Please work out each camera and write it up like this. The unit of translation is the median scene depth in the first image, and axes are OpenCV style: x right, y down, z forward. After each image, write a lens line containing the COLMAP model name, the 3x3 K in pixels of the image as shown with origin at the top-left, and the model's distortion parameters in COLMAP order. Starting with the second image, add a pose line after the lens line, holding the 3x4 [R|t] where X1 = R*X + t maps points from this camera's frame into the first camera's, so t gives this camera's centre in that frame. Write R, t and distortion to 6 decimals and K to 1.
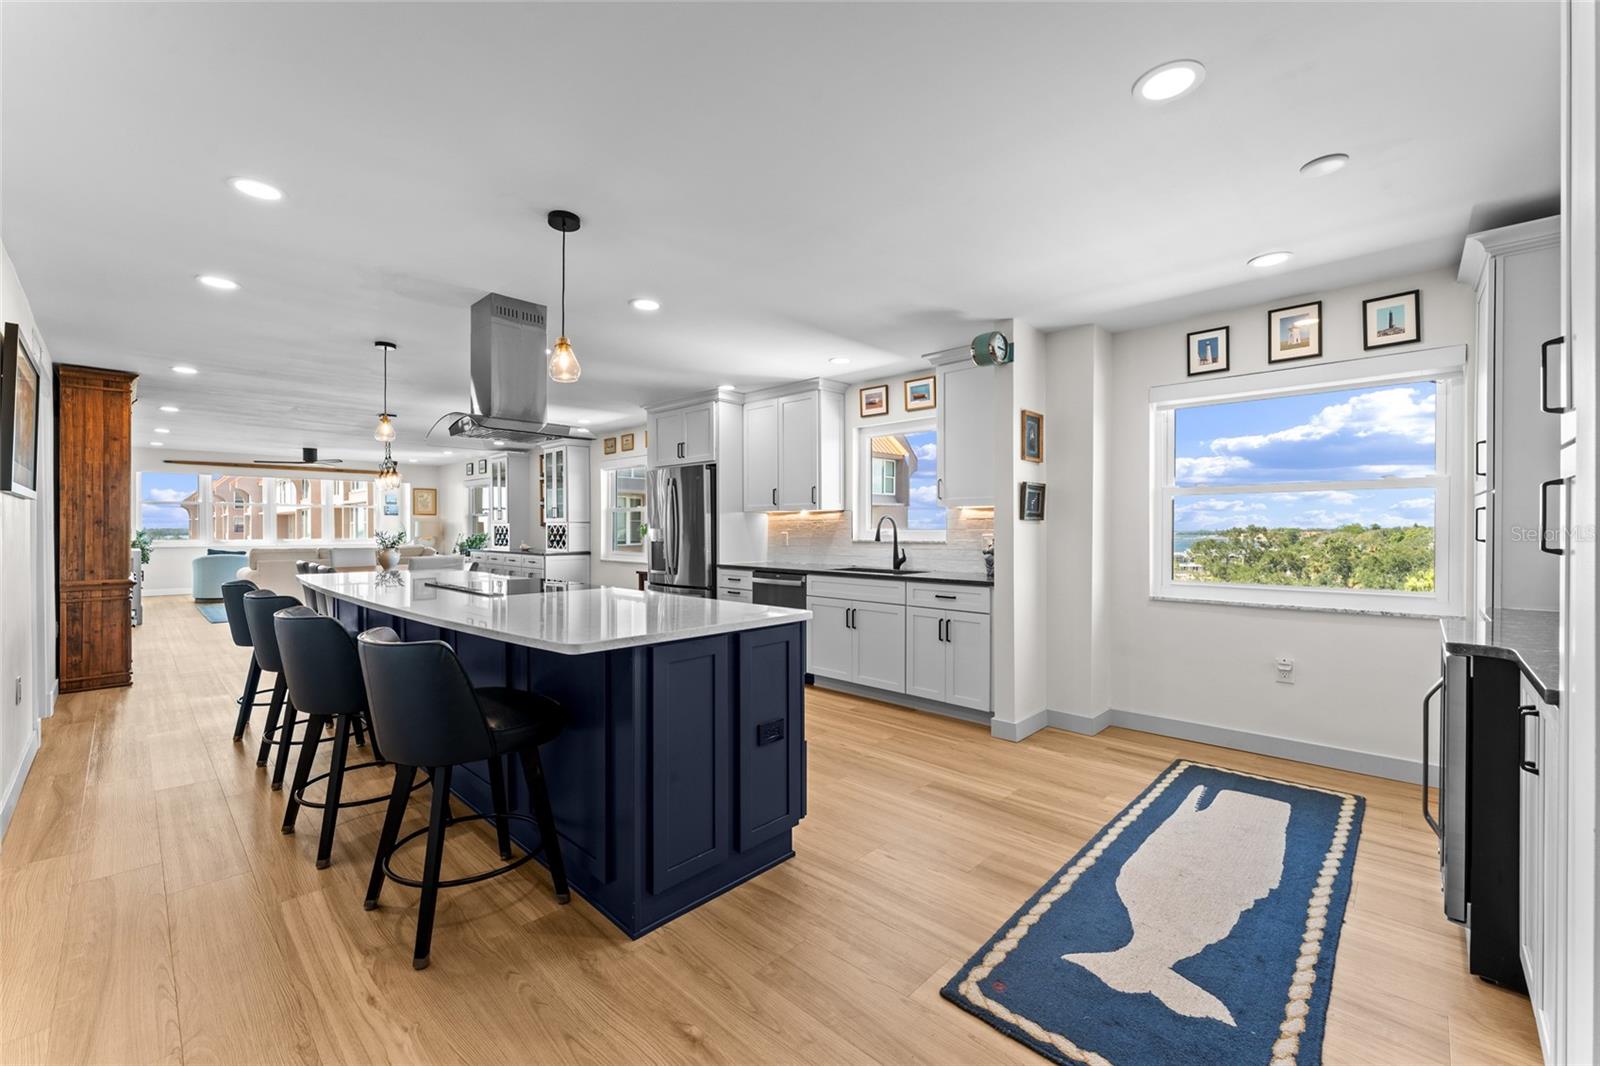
lens RADIAL K [[646.3, 0, 800.5], [0, 646.3, 530.2], [0, 0, 1]] dist [0.000415, 0.000182]
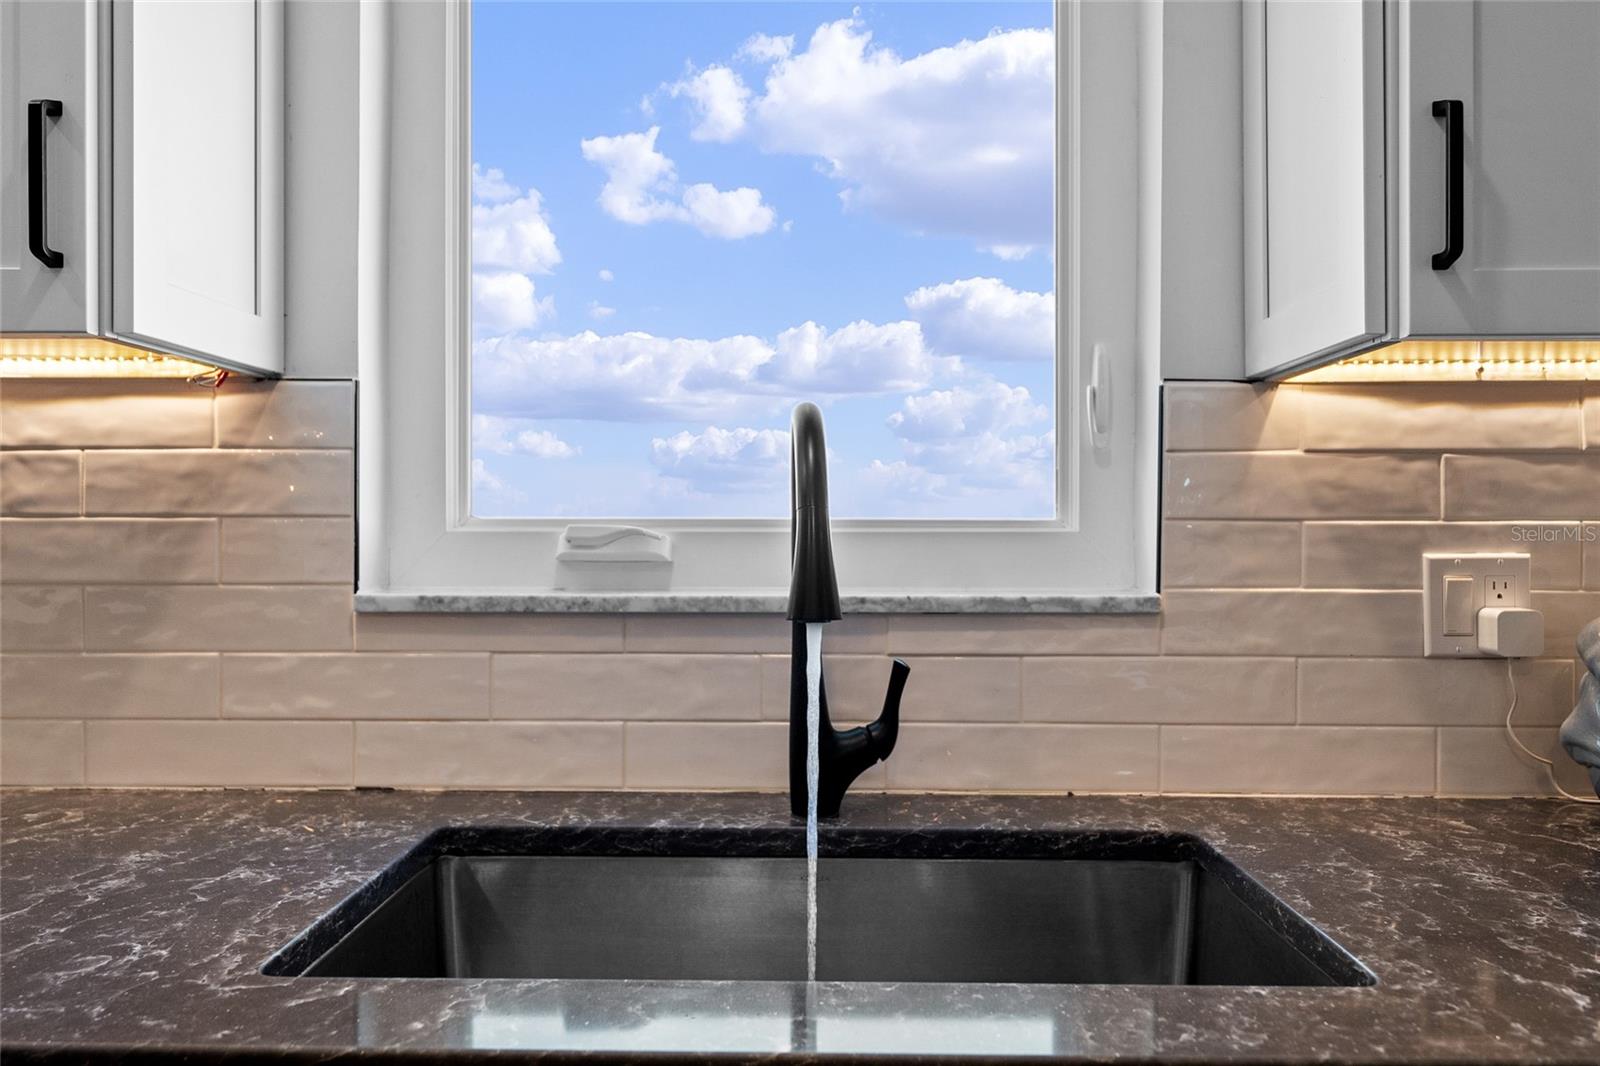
lens RADIAL K [[1207.6, 0, 798.4], [0, 1207.6, 527.3], [0, 0, 1]] dist [-0.007312, -0.003901]
pose [[0.734270, -0.006589, 0.678826, -0.023607], [0.000435, 0.999957, 0.009236, -0.001578], [-0.678858, -0.006487, 0.734241, 0.777650]]
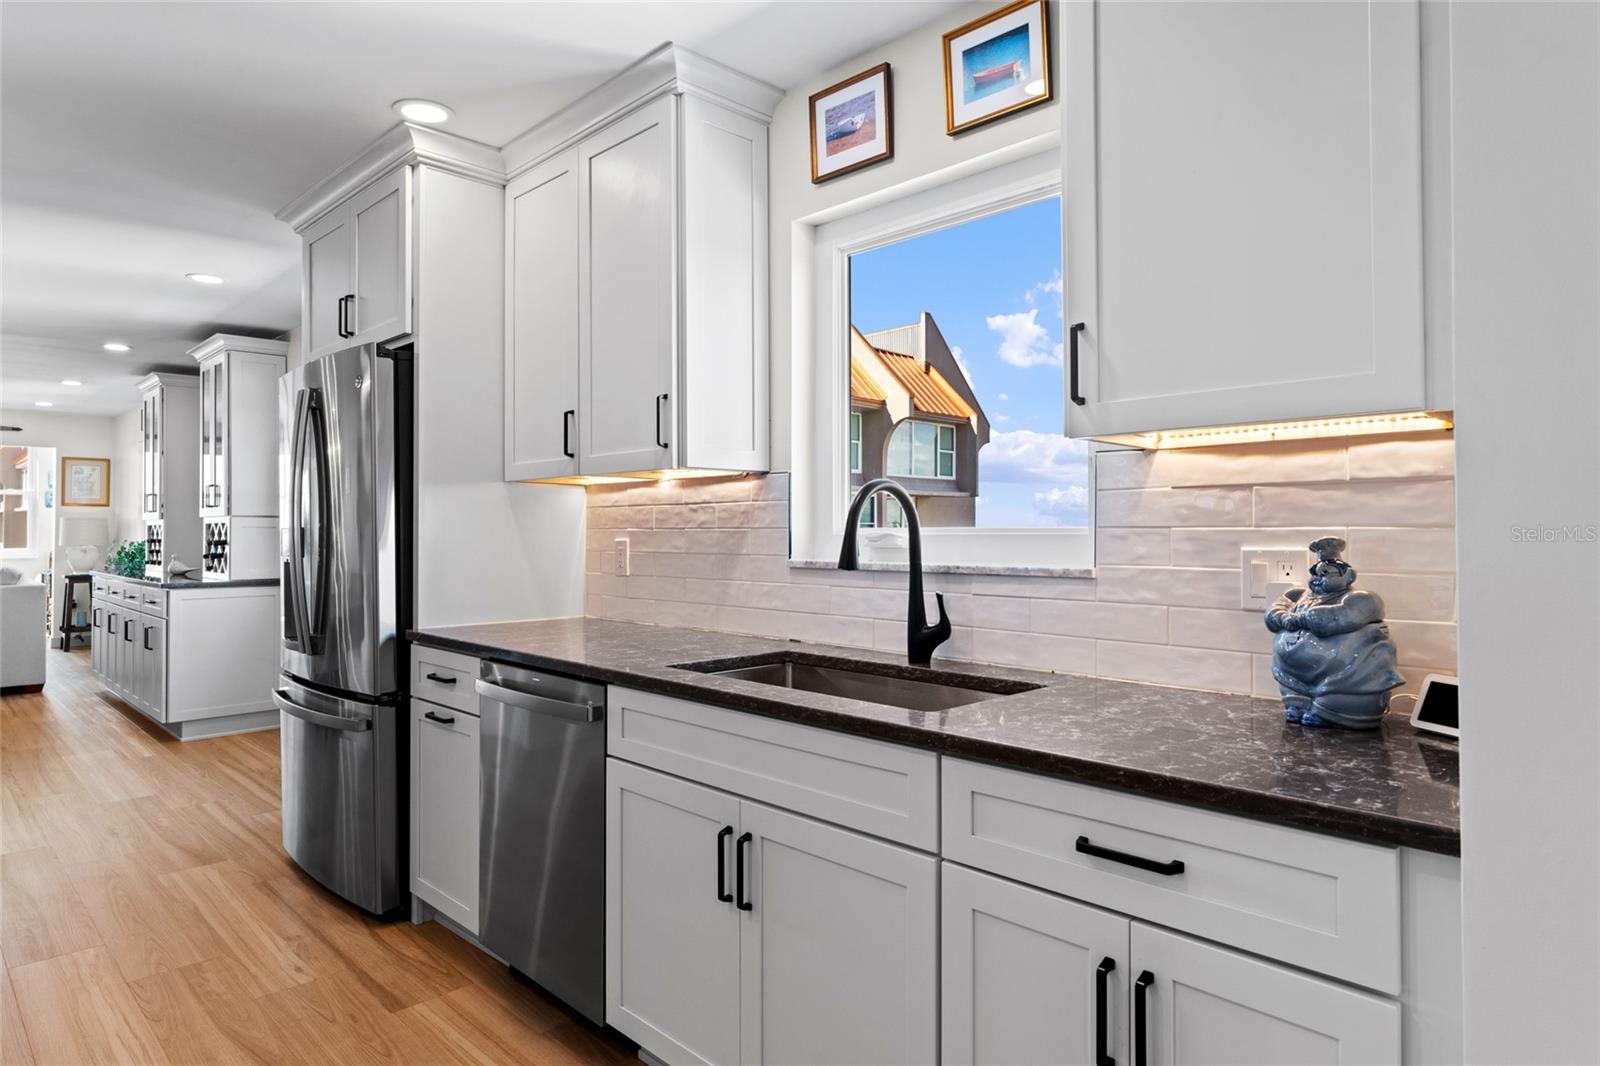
lens RADIAL K [[916.4, 0, 799.6], [0, 916.4, 524.7], [0, 0, 1]] dist [-0.002868, -0.000001]
pose [[0.999684, -0.002898, -0.024956, 0.099824], [0.002675, 0.999956, -0.008943, 0.000966], [0.024981, 0.008873, 0.999649, 0.551583]]
